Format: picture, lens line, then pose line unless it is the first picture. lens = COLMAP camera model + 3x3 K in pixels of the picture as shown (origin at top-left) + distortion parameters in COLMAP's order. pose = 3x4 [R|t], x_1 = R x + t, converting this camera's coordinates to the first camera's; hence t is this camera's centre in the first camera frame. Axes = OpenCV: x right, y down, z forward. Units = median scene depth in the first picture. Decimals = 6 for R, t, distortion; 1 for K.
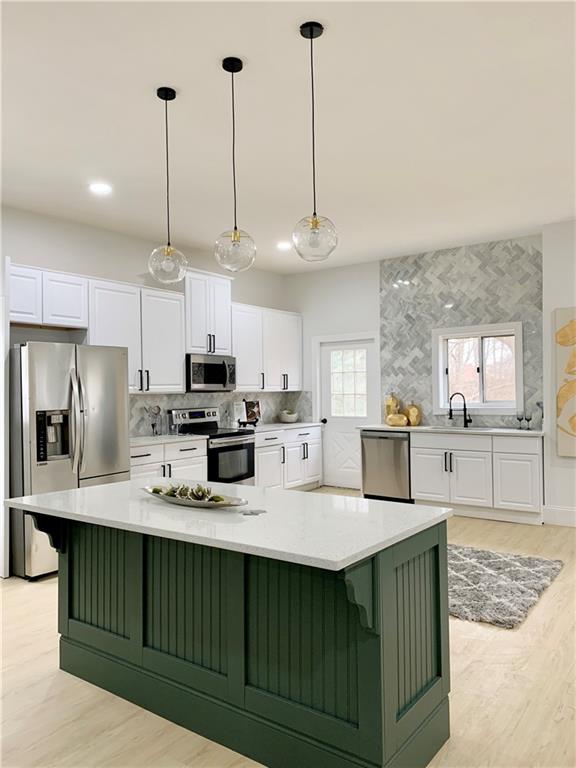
lens RADIAL K [[579.1, 0, 286.0], [0, 579.1, 379.5], [0, 0, 1]] dist [0.051106, -0.018497]
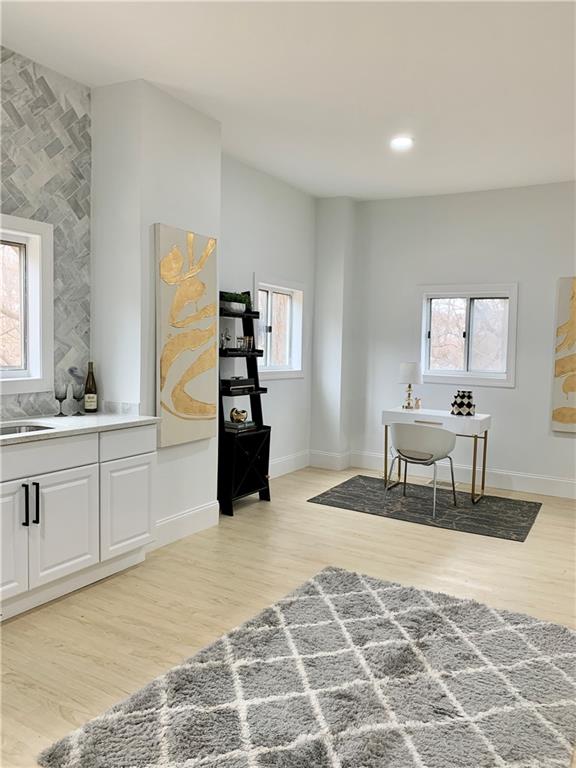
lens RADIAL K [[579.1, 0, 282.0], [0, 579.1, 382.3], [0, 0, 1]] dist [0.051106, -0.018497]
pose [[-0.069530, -0.053608, 0.996138, -0.180726], [-0.034309, 0.998093, 0.051319, 0.015370], [-0.996990, -0.030609, -0.071236, 0.809280]]
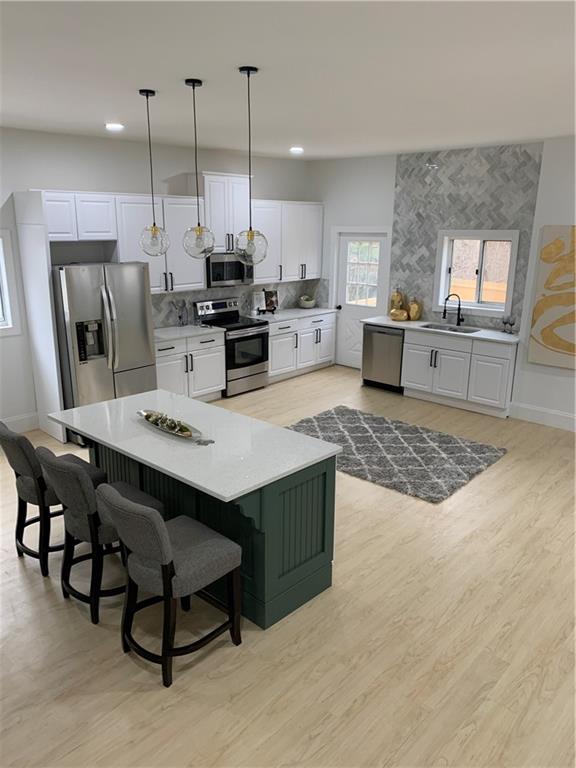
lens RADIAL K [[579.1, 0, 290.0], [0, 579.1, 385.3], [0, 0, 1]] dist [0.051106, -0.018497]
pose [[0.993927, 0.049709, -0.098174, 0.110128], [-0.019418, 0.957384, 0.288164, -0.126663], [0.108314, -0.284508, 0.952535, -0.127269]]
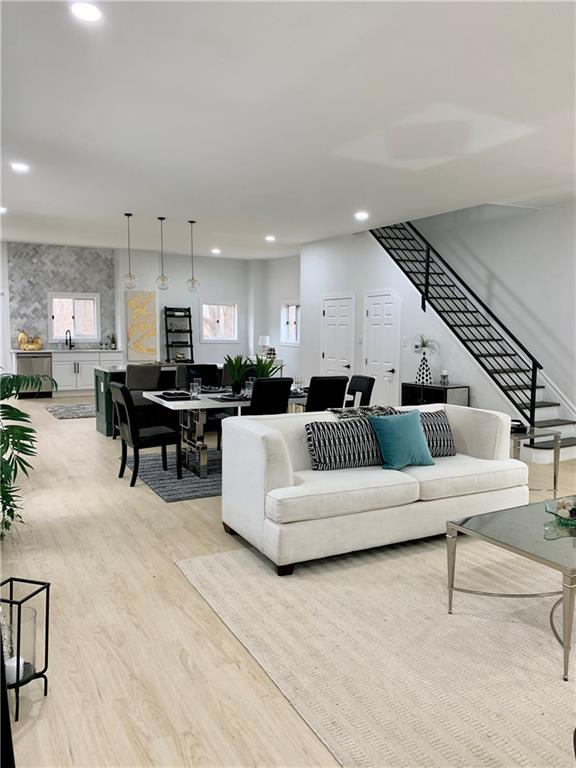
lens RADIAL K [[579.1, 0, 264.5], [0, 579.1, 404.7], [0, 0, 1]] dist [0.051106, -0.018497]
pose [[0.470492, -0.100978, 0.876608, -1.059830], [-0.028797, 0.991145, 0.129628, 0.000392], [-0.881934, -0.086232, 0.463417, -0.403803]]
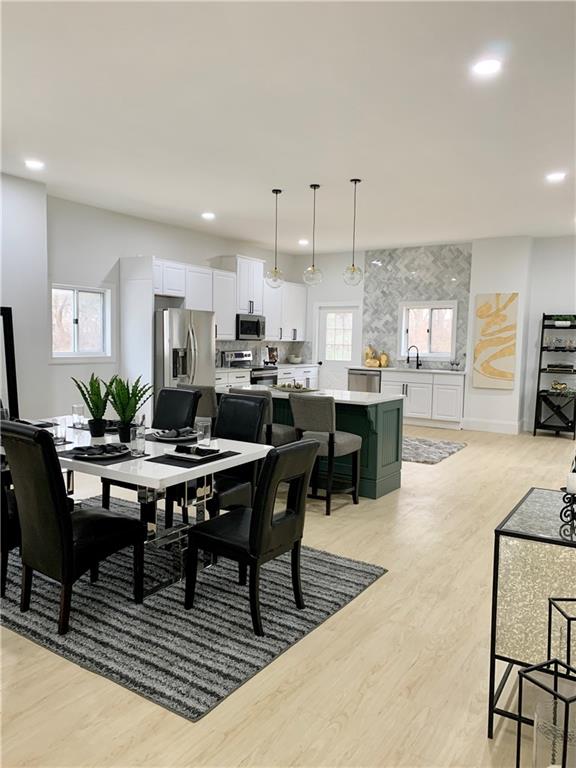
lens RADIAL K [[579.1, 0, 284.5], [0, 579.1, 384.9], [0, 0, 1]] dist [0.051106, -0.018497]
pose [[0.997512, 0.026388, 0.065367, -0.138619], [-0.032547, 0.994943, 0.095026, -0.008736], [-0.062529, -0.096917, 0.993326, -0.498082]]
